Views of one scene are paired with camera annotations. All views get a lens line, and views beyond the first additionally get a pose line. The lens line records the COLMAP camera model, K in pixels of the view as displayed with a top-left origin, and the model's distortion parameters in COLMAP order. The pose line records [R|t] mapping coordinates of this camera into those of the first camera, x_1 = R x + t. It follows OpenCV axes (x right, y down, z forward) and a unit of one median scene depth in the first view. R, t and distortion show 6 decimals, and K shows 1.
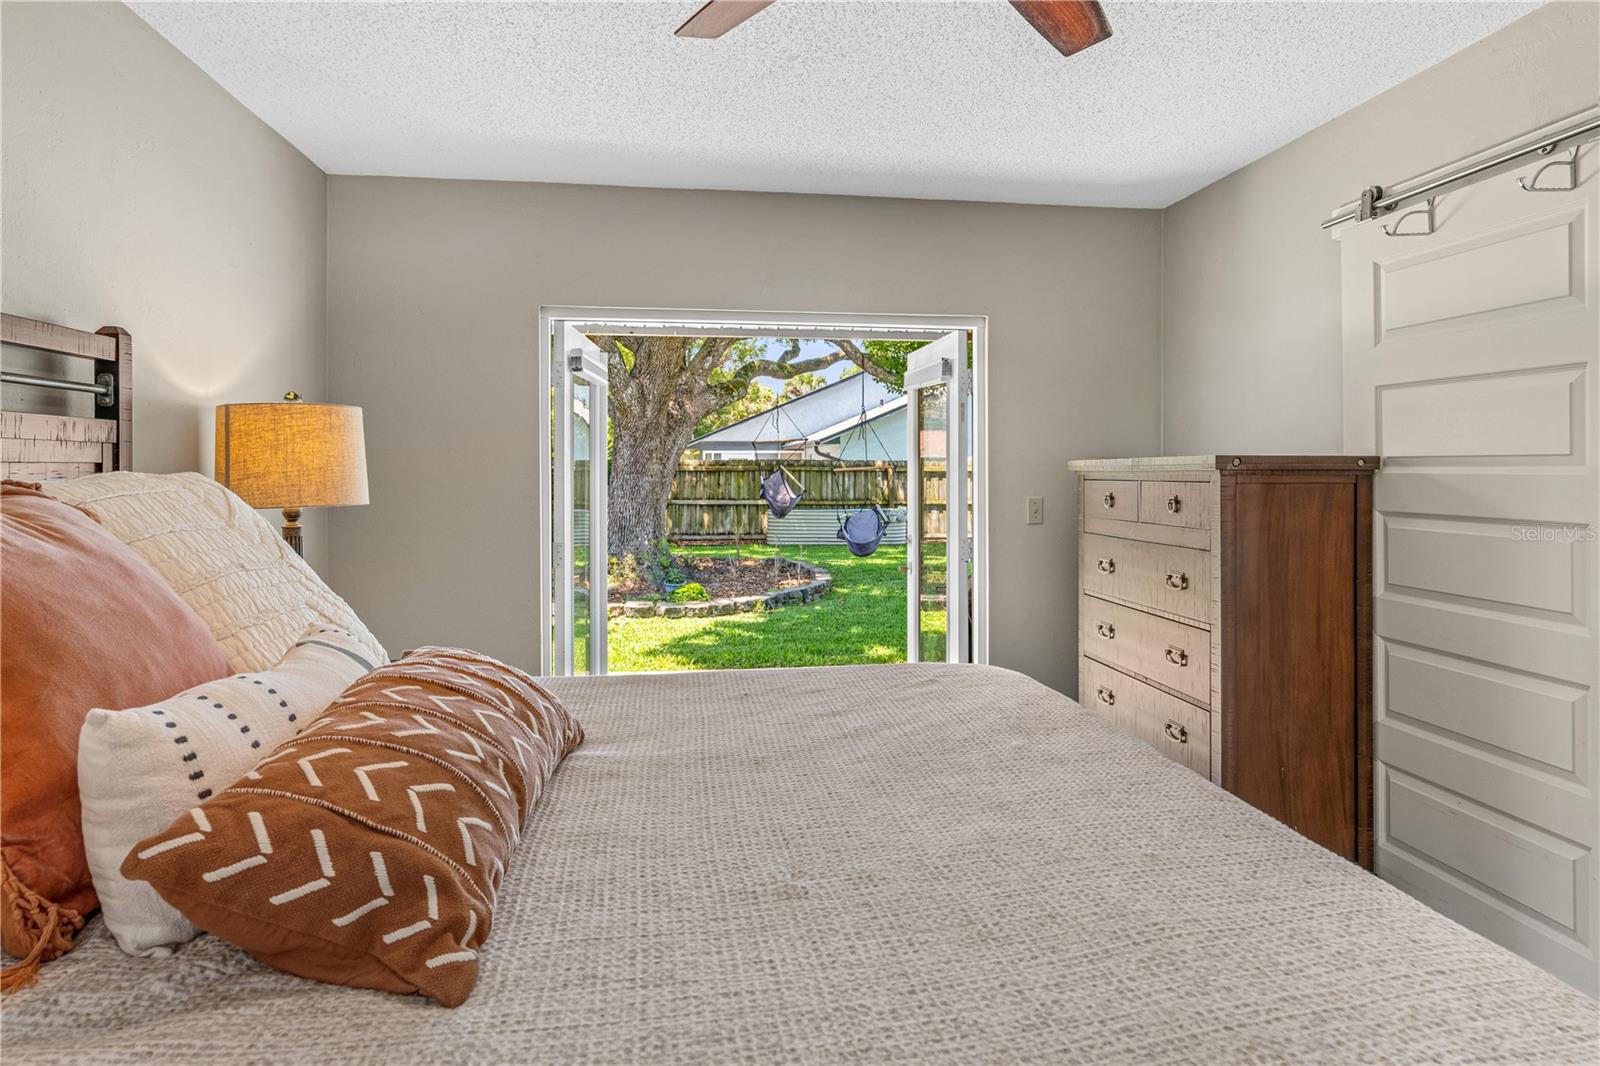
lens RADIAL K [[914.6, 0, 820.2], [0, 914.6, 470.9], [0, 0, 1]] dist [-0.000131, -0.000124]
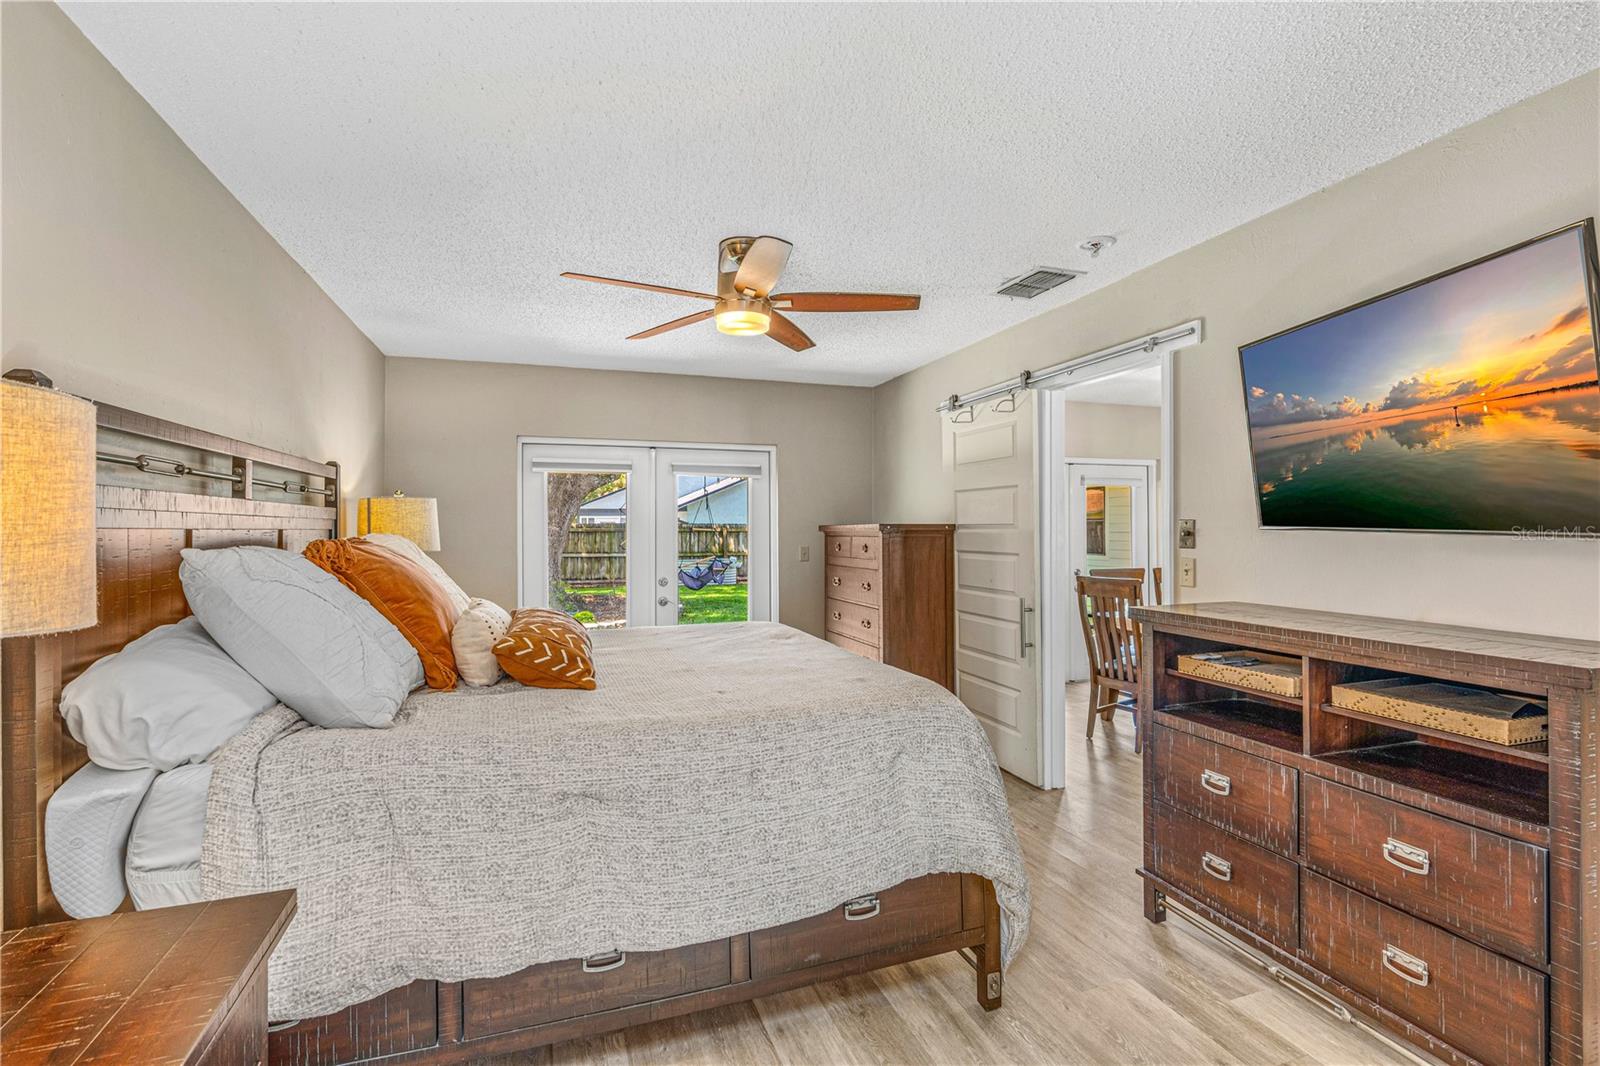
lens RADIAL K [[724.9, 0, 806.3], [0, 724.9, 528.5], [0, 0, 1]] dist [-0.010294, 0.005604]
pose [[0.982417, -0.002462, 0.186682, -0.037405], [0.003064, 0.999991, -0.002937, -0.001899], [-0.186673, 0.003457, 0.982416, -0.570510]]
